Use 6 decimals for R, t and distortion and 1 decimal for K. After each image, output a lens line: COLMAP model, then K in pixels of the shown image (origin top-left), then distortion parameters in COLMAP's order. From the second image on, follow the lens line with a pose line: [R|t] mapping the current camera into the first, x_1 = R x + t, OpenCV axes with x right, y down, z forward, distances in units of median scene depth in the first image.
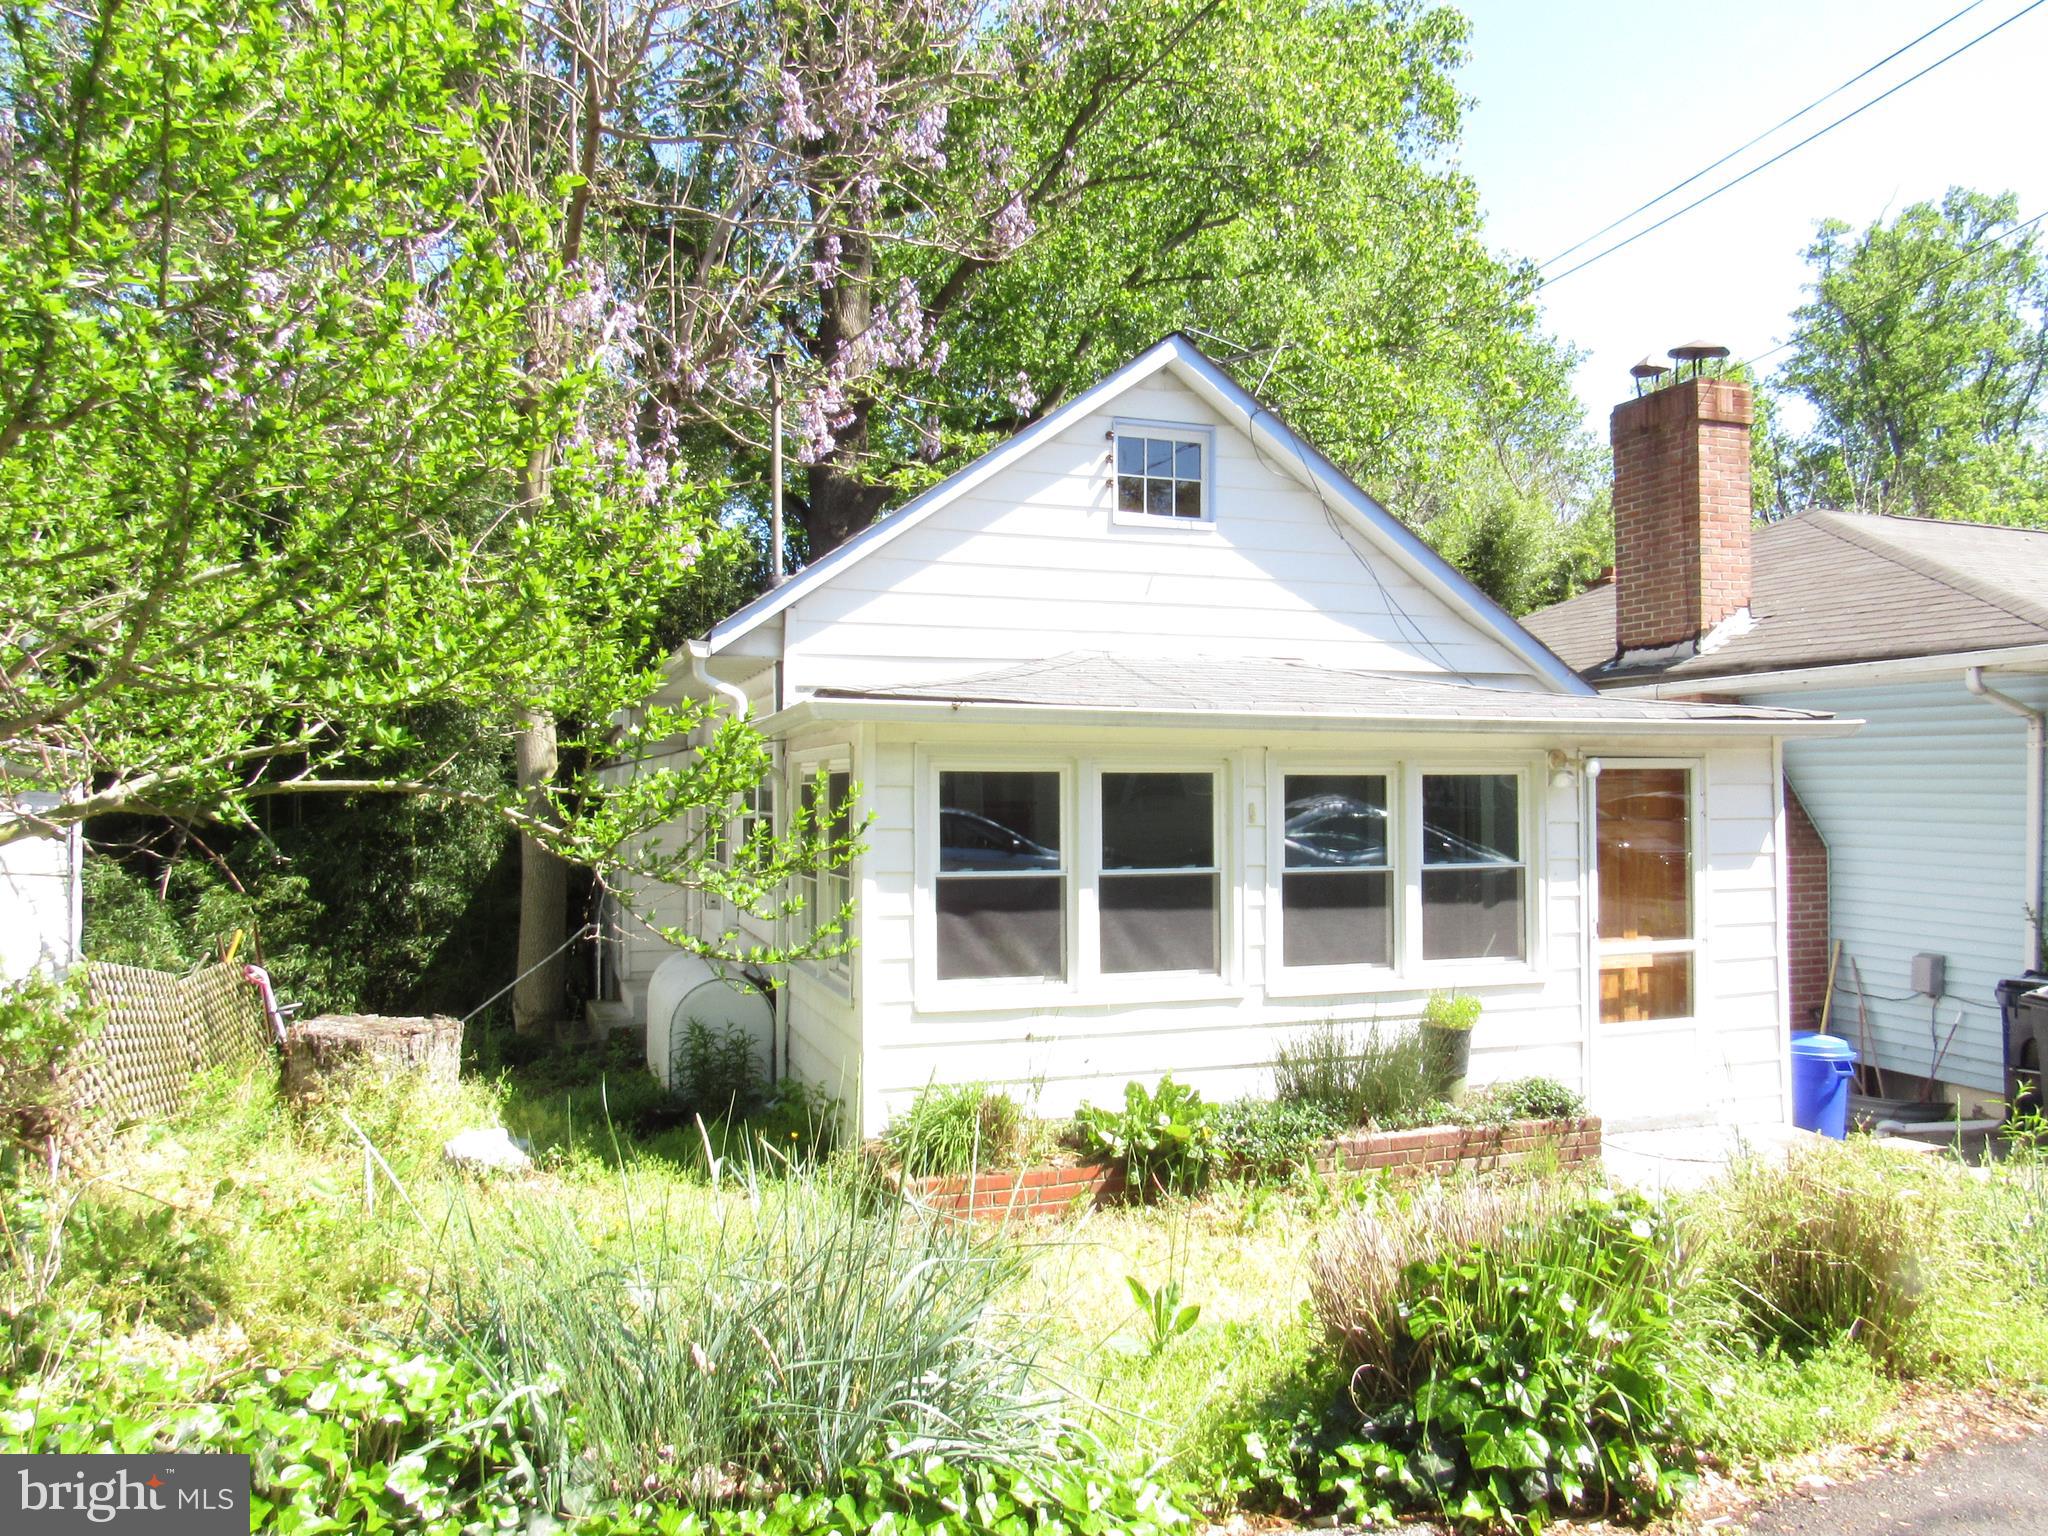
lens RADIAL K [[1421.7, 0, 1024.0], [0, 1421.7, 768.0], [0, 0, 1]] dist [0.002085, -0.000047]
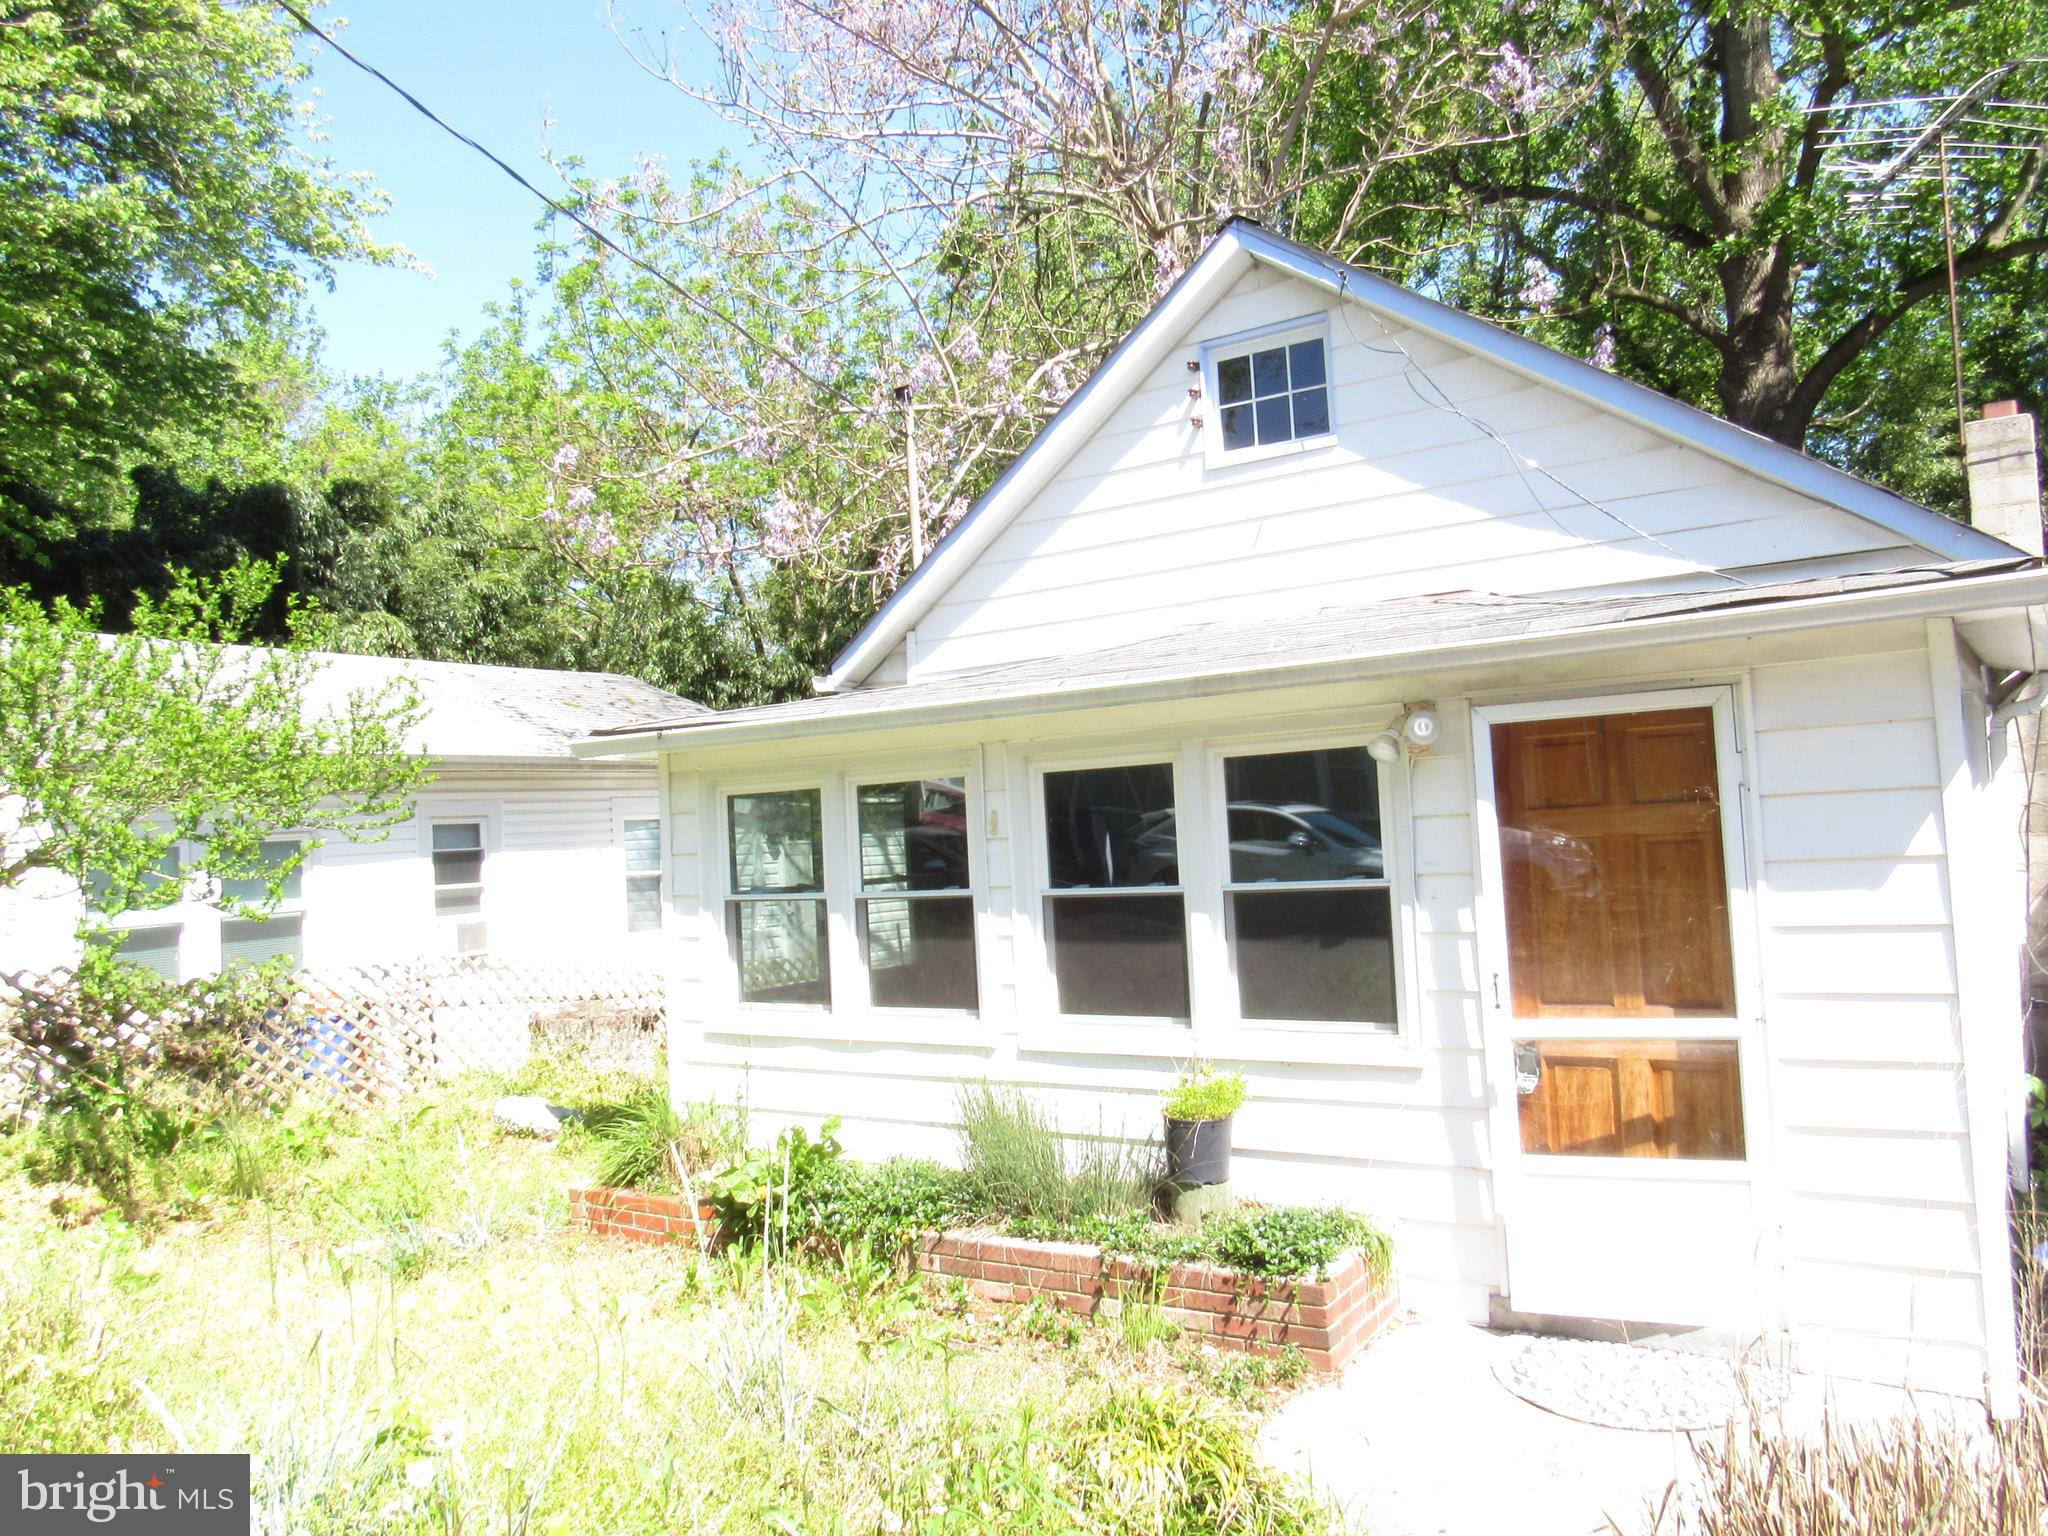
lens RADIAL K [[1468.3, 0, 1024.0], [0, 1468.3, 768.0], [0, 0, 1]] dist [-0.001848, 0.000173]
pose [[0.613390, -0.067164, -0.786919, 0.675878], [0.064405, 0.997313, -0.034919, 0.024557], [0.787150, -0.029262, 0.616067, 0.397799]]
